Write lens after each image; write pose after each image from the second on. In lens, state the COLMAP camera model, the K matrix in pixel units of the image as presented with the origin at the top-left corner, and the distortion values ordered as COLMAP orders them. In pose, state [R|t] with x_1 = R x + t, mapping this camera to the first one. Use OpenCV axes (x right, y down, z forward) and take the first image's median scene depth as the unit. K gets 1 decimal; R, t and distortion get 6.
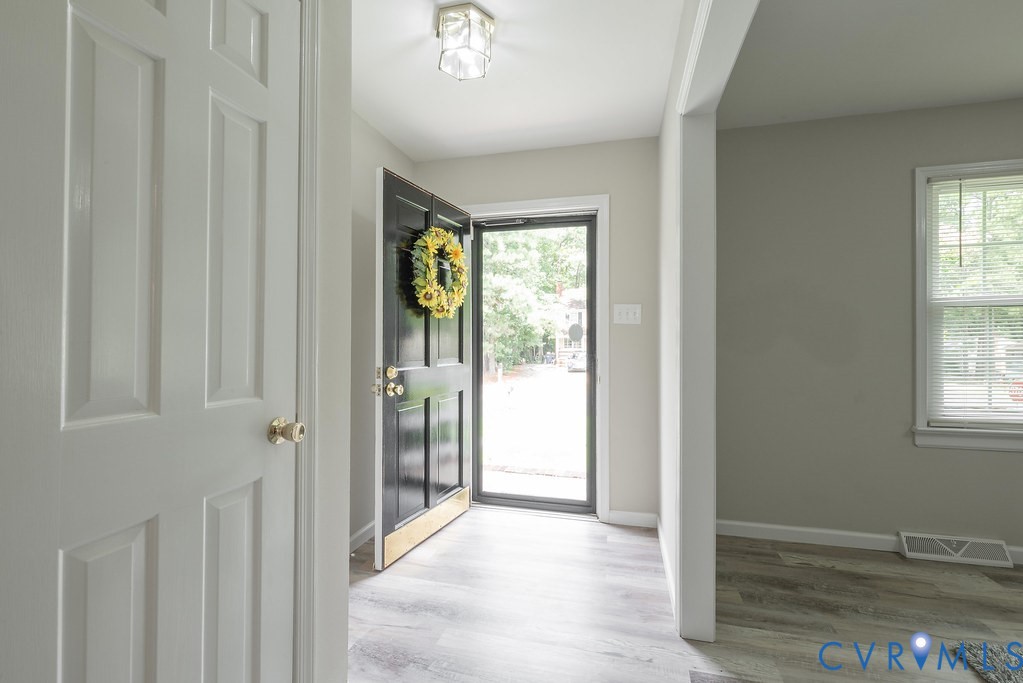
lens RADIAL K [[428.9, 0, 511.5], [0, 428.9, 341.5], [0, 0, 1]] dist [0.000875, 0.000564]
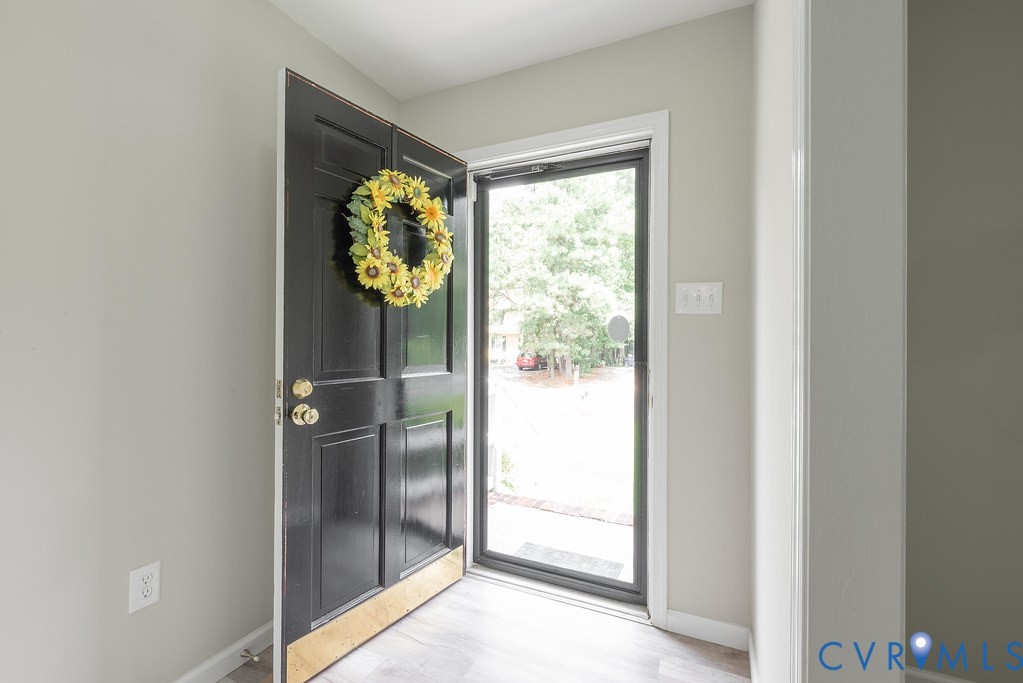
lens RADIAL K [[440.3, 0, 511.5], [0, 440.3, 341.5], [0, 0, 1]] dist [0.001653, 0.000311]
pose [[0.984360, 0.003295, -0.176136, 0.111259], [-0.003812, 0.999989, -0.002598, 0.001921], [0.176125, 0.003229, 0.984362, 0.307376]]
